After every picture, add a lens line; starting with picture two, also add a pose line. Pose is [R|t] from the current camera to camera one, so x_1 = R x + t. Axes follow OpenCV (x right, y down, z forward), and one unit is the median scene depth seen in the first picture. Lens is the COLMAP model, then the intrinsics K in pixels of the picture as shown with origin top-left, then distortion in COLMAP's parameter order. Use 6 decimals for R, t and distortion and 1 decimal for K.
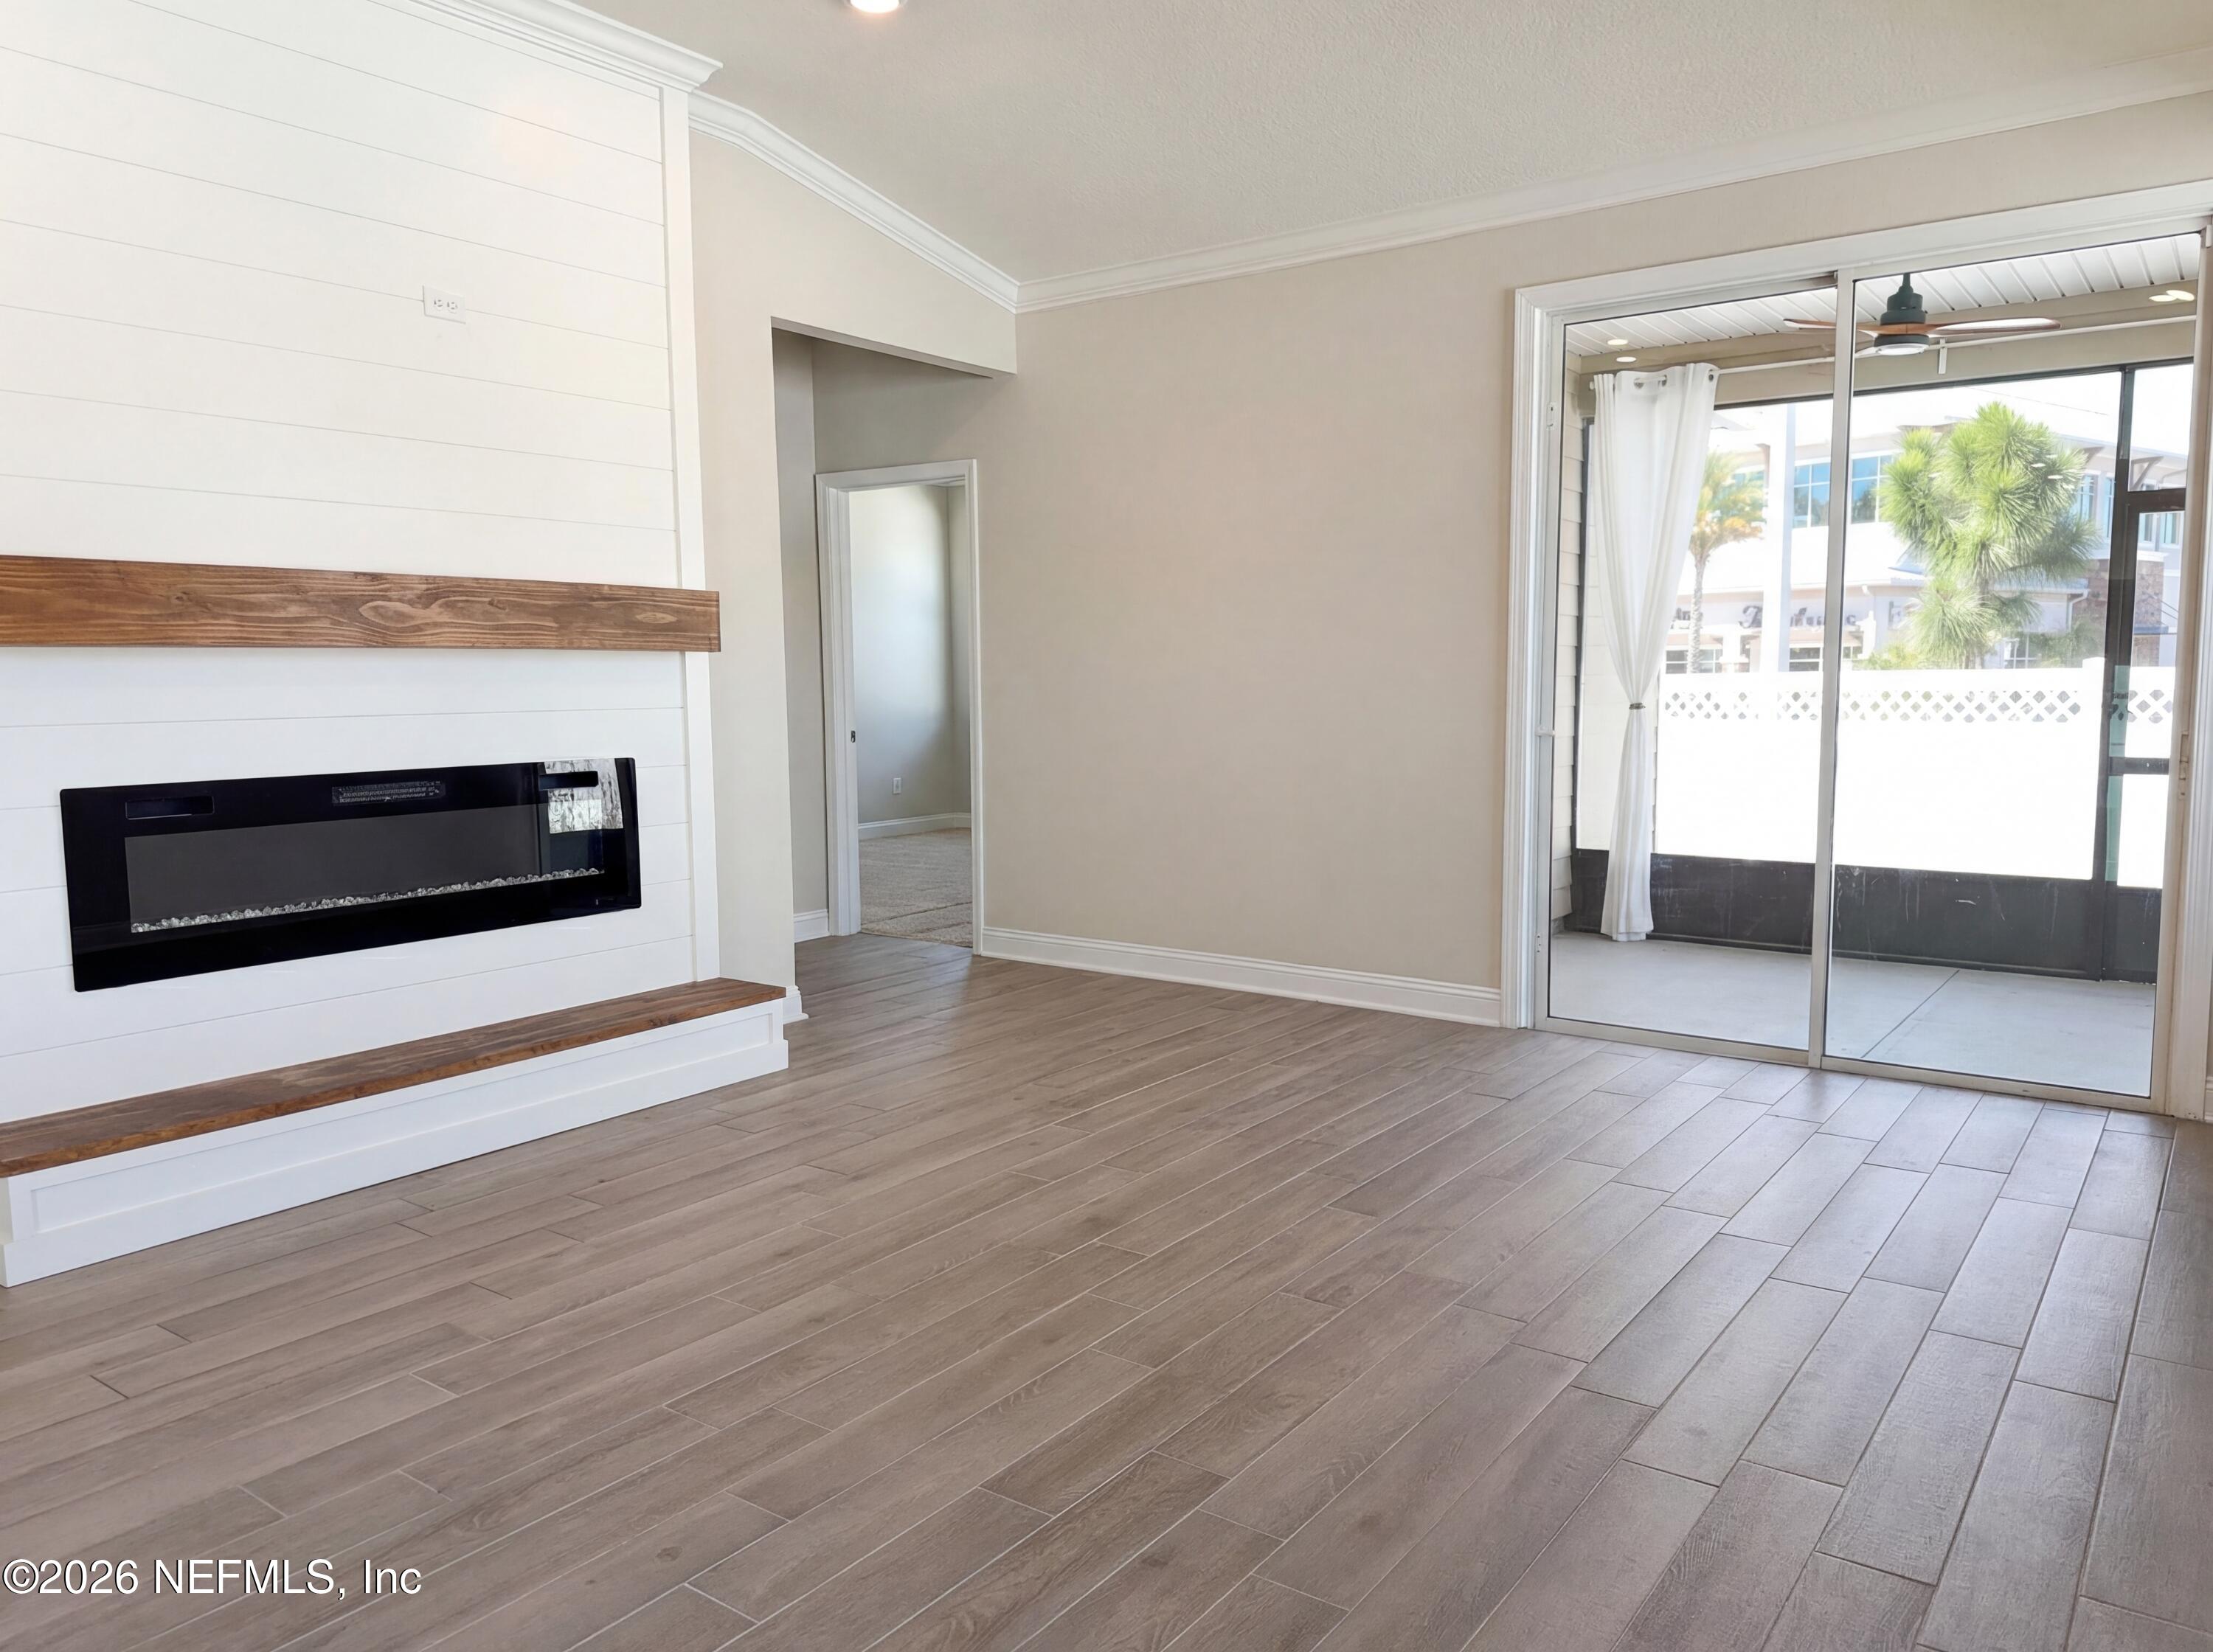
lens RADIAL K [[1566.7, 0, 1106.5], [0, 1566.7, 826.0], [0, 0, 1]] dist [0.070641, -0.002481]
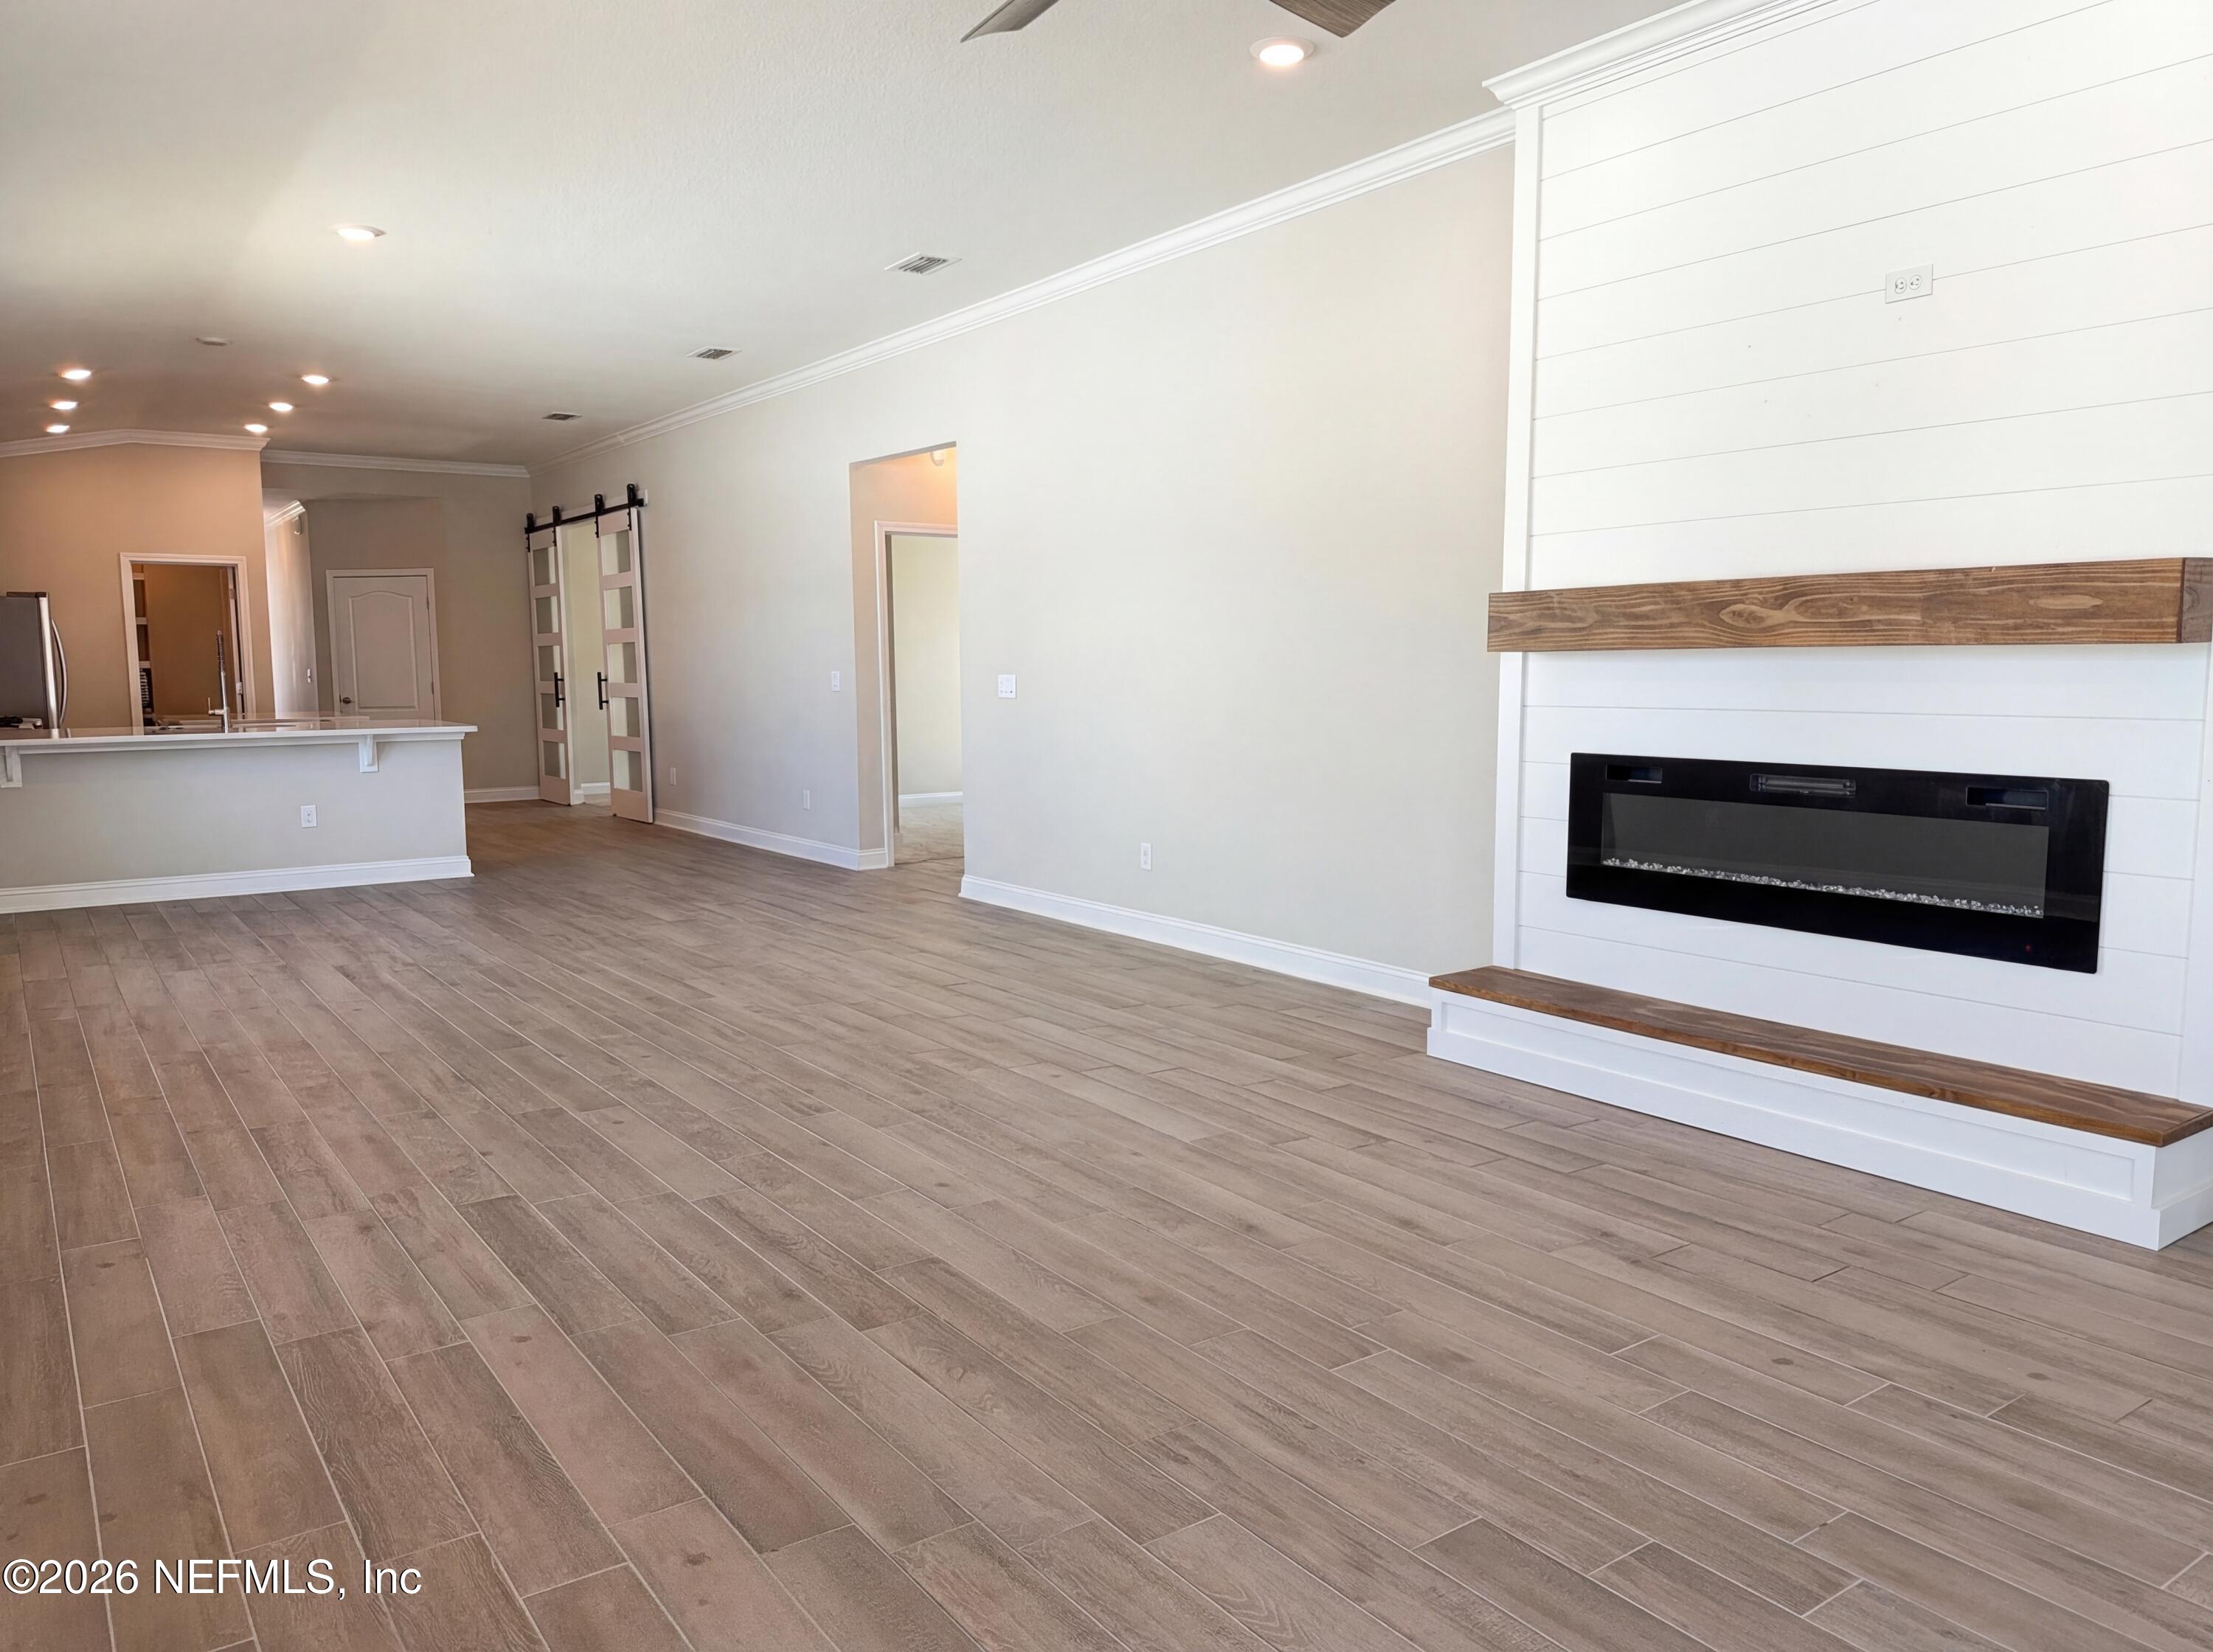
lens RADIAL K [[1544.1, 0, 1102.4], [0, 1544.1, 844.1], [0, 0, 1]] dist [0.005926, -0.003749]
pose [[-0.318639, 0.117054, -0.940621, 0.725018], [-0.090366, 0.984074, 0.153074, -0.107728], [0.943559, 0.133776, -0.302986, 0.976639]]
